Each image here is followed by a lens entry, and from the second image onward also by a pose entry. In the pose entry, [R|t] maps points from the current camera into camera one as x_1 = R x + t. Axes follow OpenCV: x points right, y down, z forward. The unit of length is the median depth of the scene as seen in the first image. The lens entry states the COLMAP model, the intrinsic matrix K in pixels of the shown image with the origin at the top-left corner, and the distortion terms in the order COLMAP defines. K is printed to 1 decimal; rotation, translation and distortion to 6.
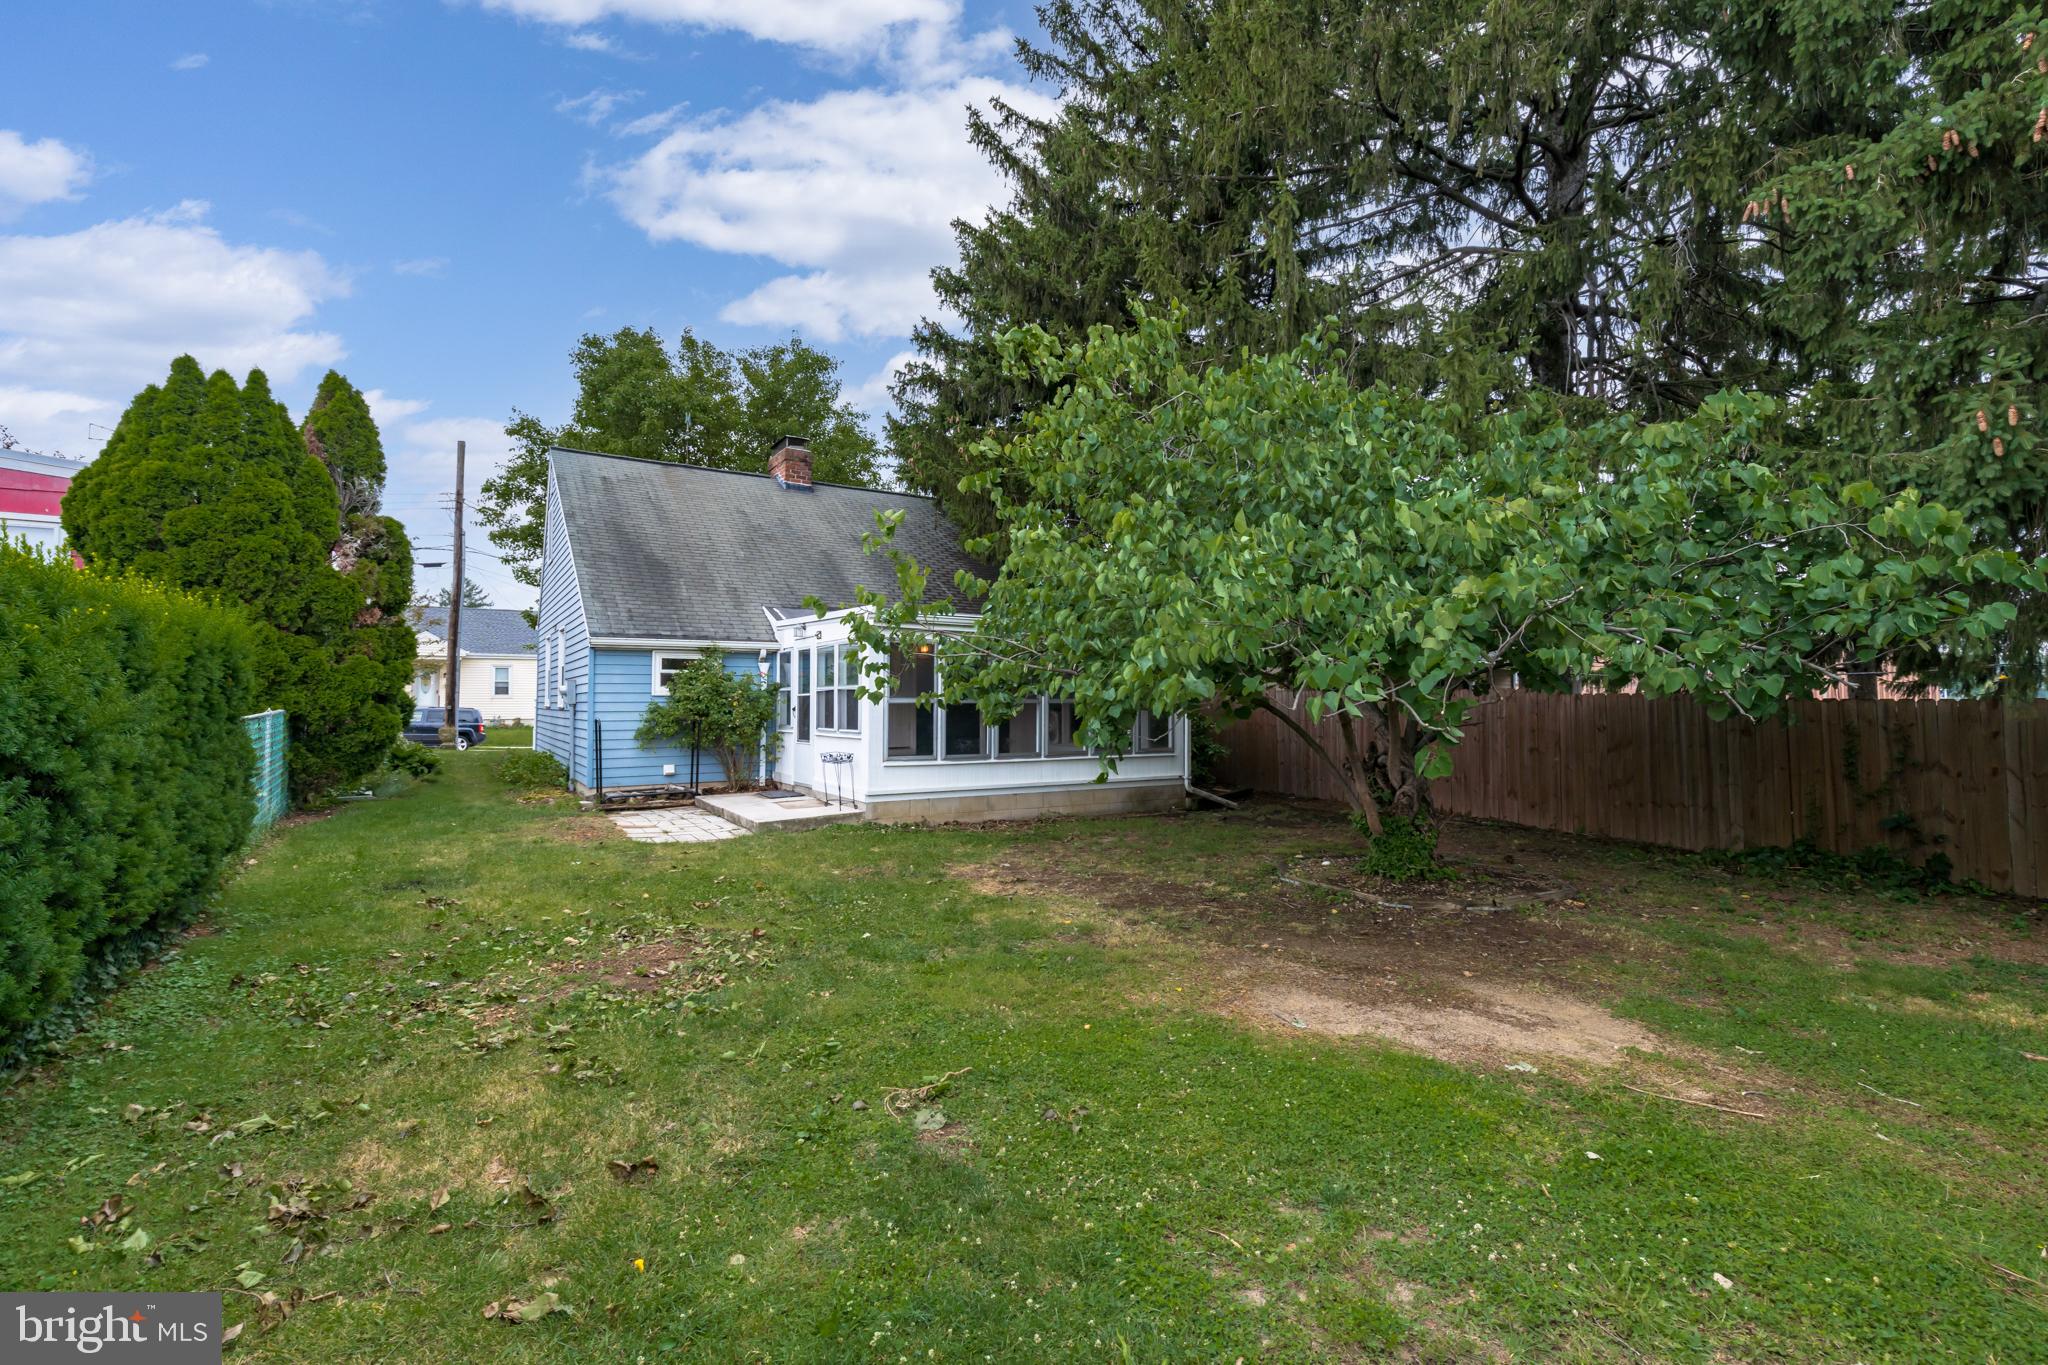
lens RADIAL K [[936.7, 0, 1033.2], [0, 936.7, 625.2], [0, 0, 1]] dist [0.000264, -0.000252]
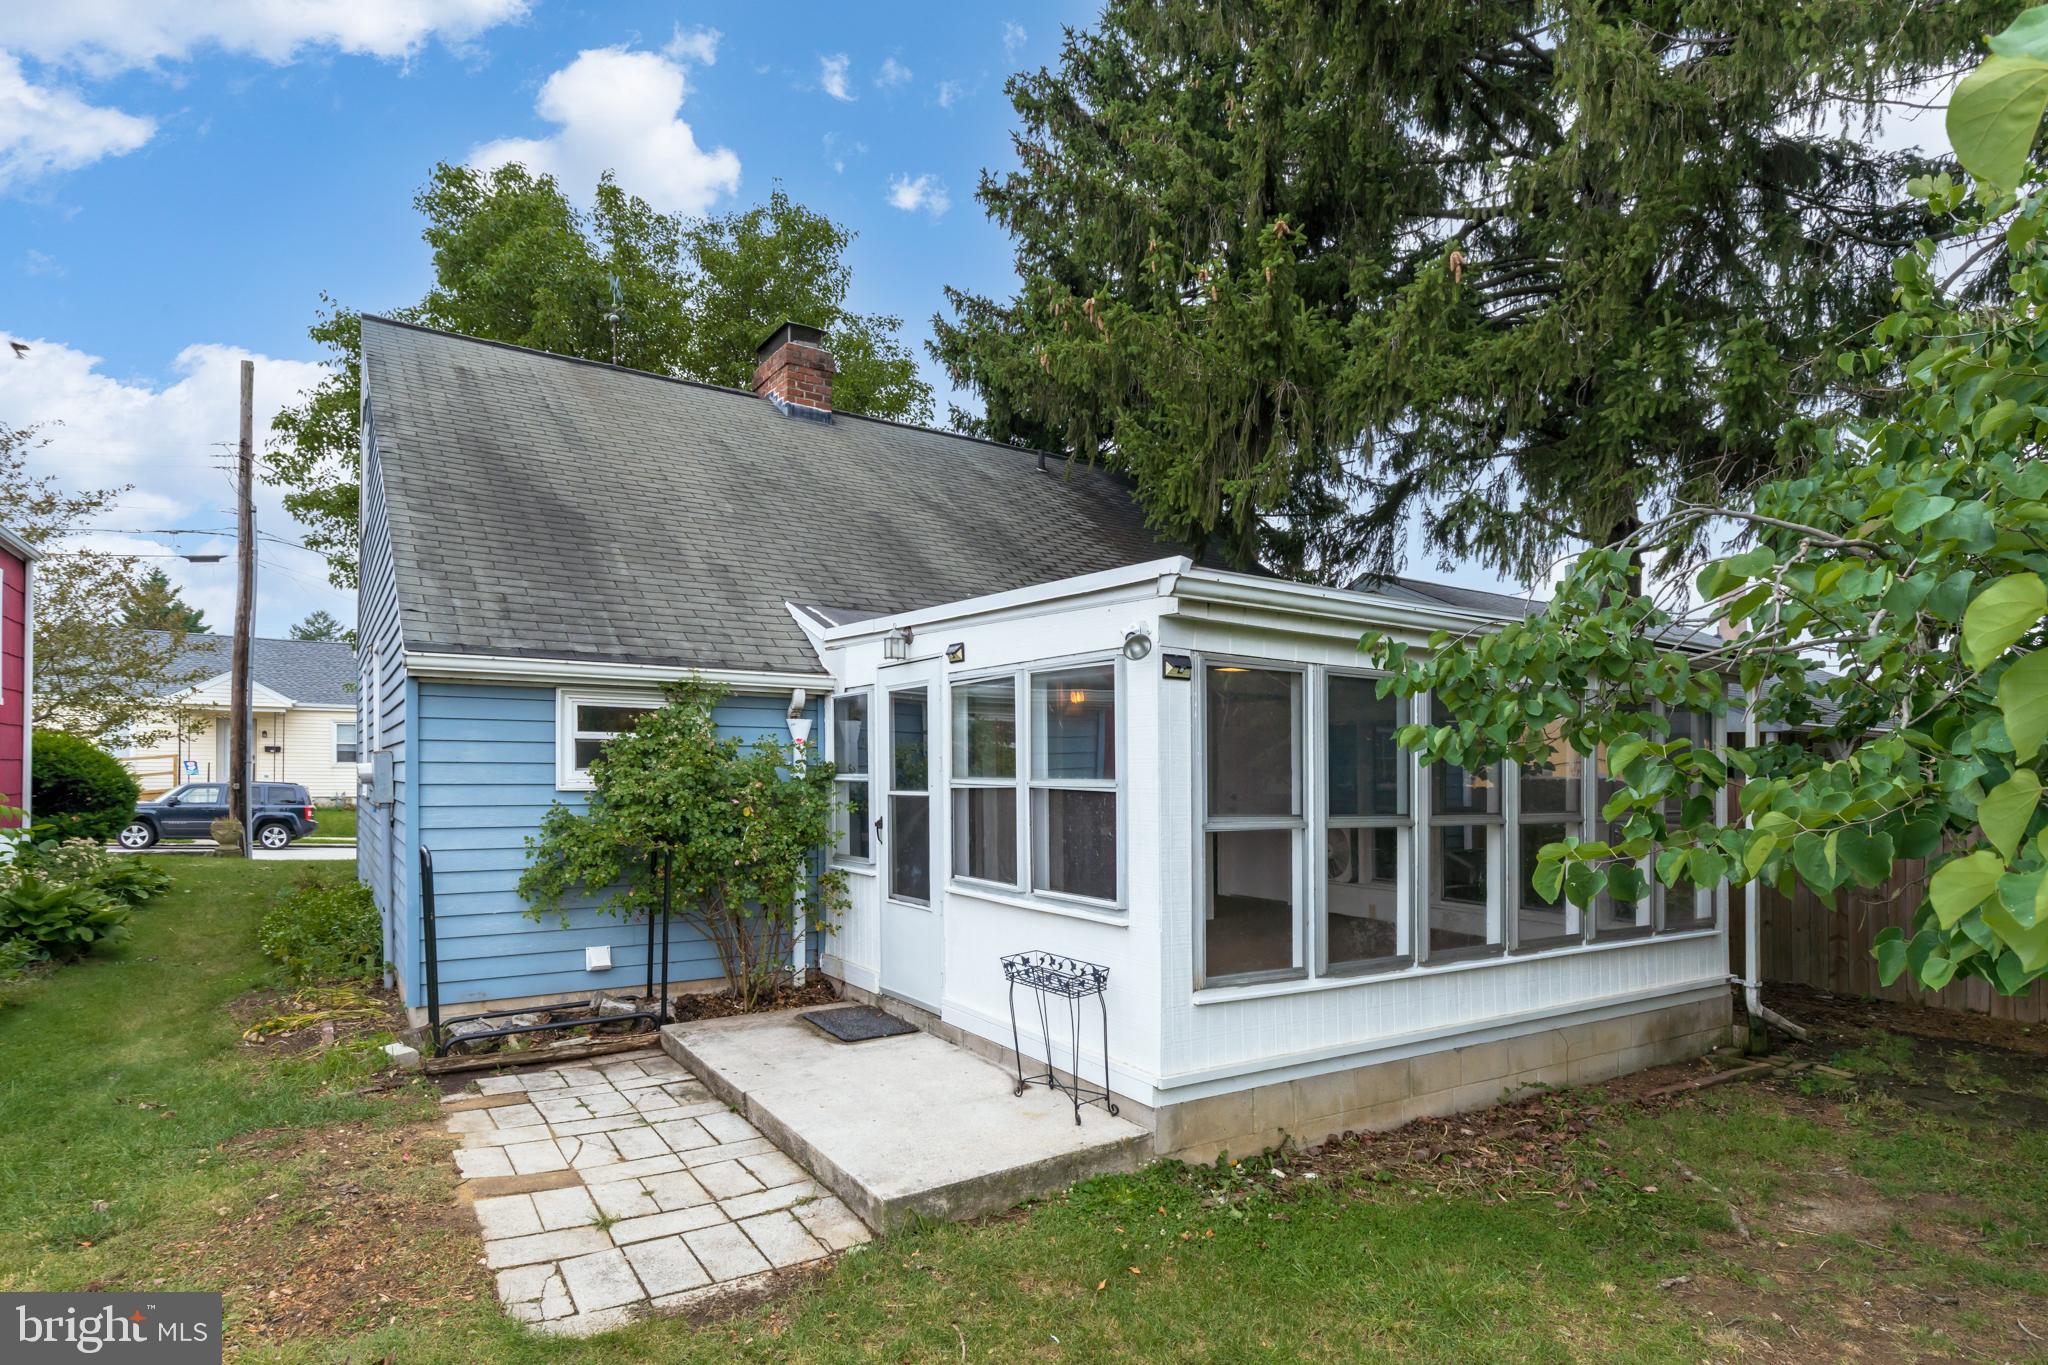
lens RADIAL K [[1106.7, 0, 1019.6], [0, 1106.7, 757.5], [0, 0, 1]] dist [-0.008828, -0.000301]
pose [[0.999901, 0.011442, 0.008218, -0.190393], [-0.011971, 0.997652, 0.067439, 0.021751], [-0.007427, -0.067530, 0.997690, 0.473115]]
